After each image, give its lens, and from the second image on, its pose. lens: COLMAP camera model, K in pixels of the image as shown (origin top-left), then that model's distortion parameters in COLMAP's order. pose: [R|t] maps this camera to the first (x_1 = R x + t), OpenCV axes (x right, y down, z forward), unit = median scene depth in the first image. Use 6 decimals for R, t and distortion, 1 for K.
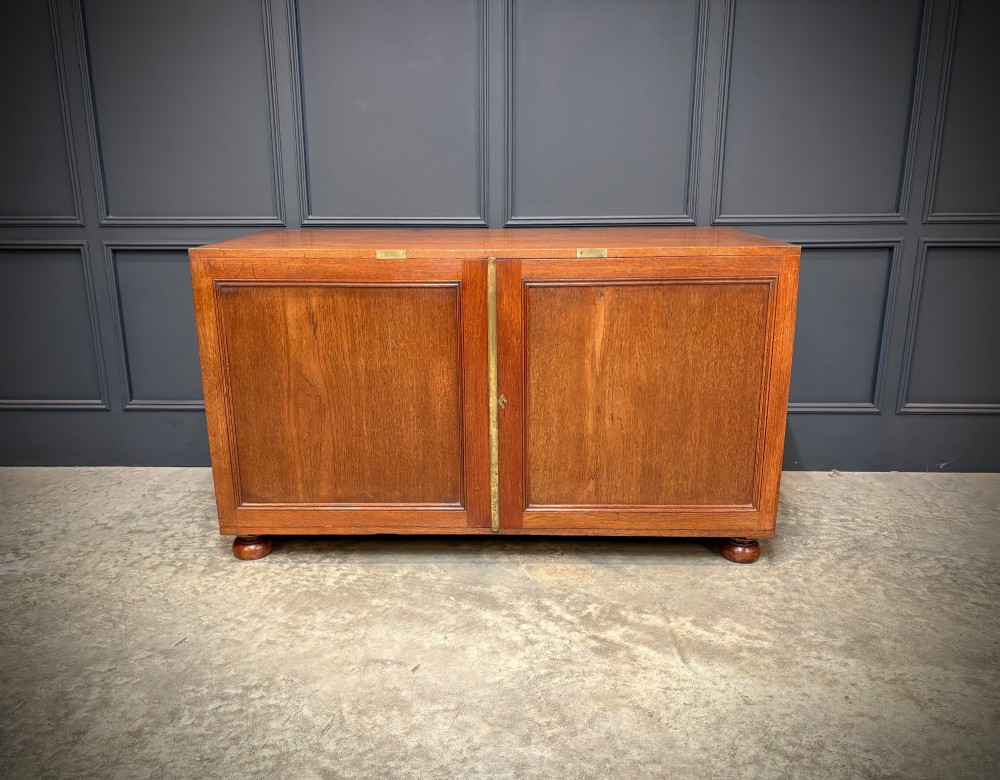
lens RADIAL K [[798.4, 0, 487.1], [0, 798.4, 386.7], [0, 0, 1]] dist [0.014020, 0.005247]
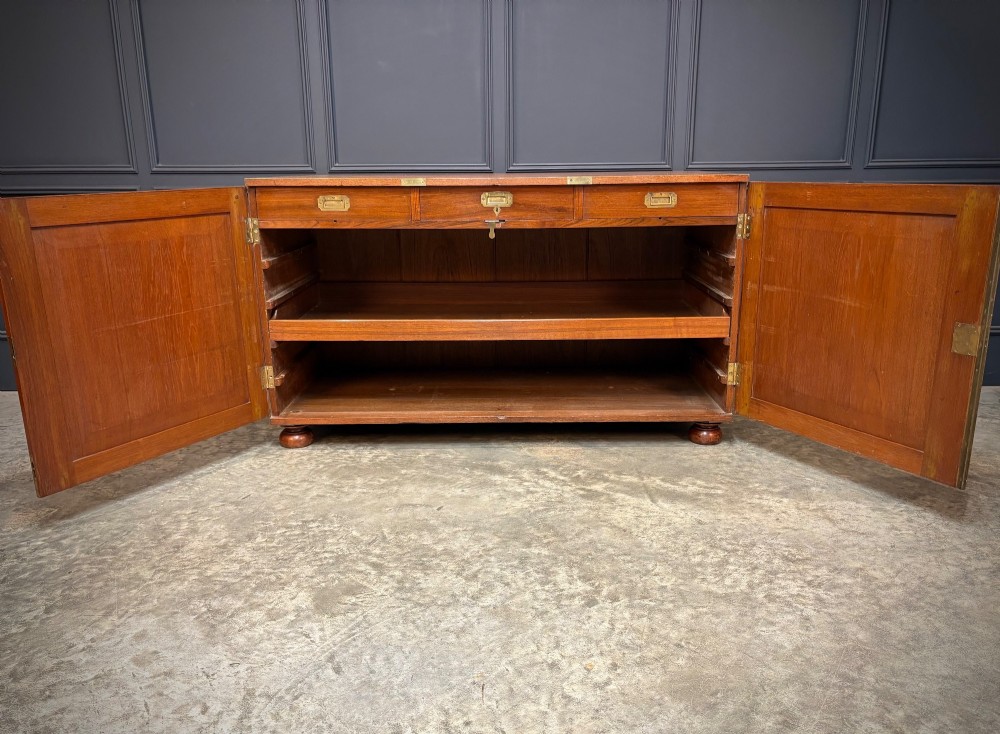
lens RADIAL K [[805.4, 0, 510.4], [0, 805.4, 388.6], [0, 0, 1]] dist [0.049099, -0.083332]
pose [[0.999624, -0.008967, 0.025927, -0.008930], [0.008631, 0.999877, 0.013058, 0.136592], [-0.026041, -0.012829, 0.999579, -0.240991]]
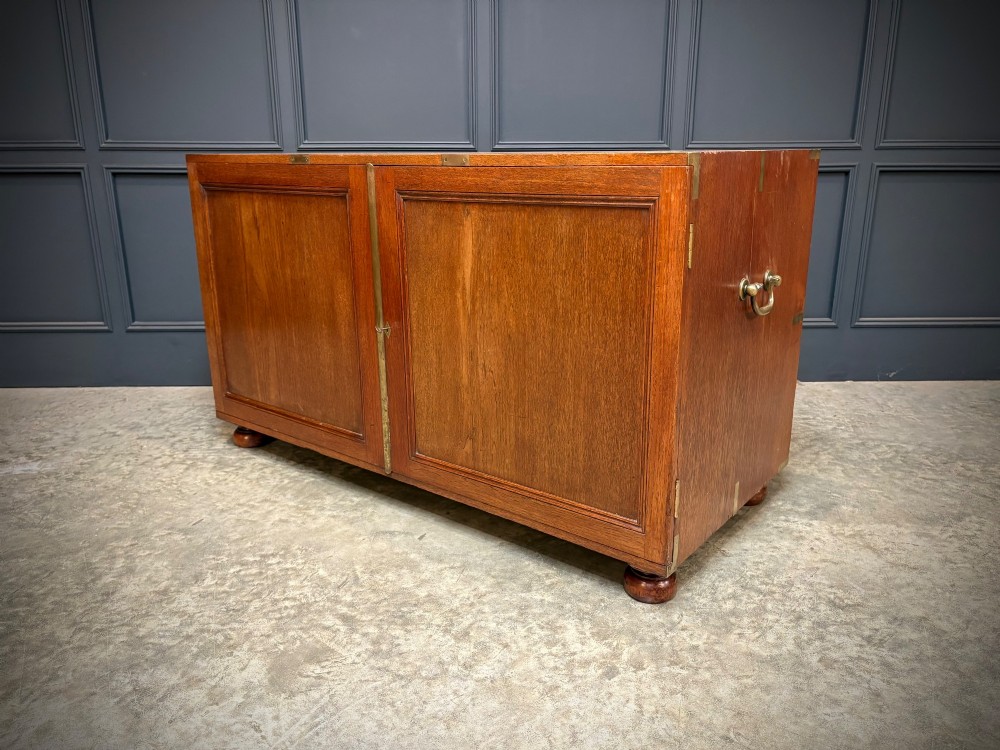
lens RADIAL K [[767.8, 0, 503.3], [0, 767.8, 369.7], [0, 0, 1]] dist [-0.007982, 0.044258]
pose [[0.998551, -0.011361, 0.052596, -0.028692], [0.010265, 0.999726, 0.021053, 0.096732], [-0.052821, -0.020483, 0.998394, -0.031326]]
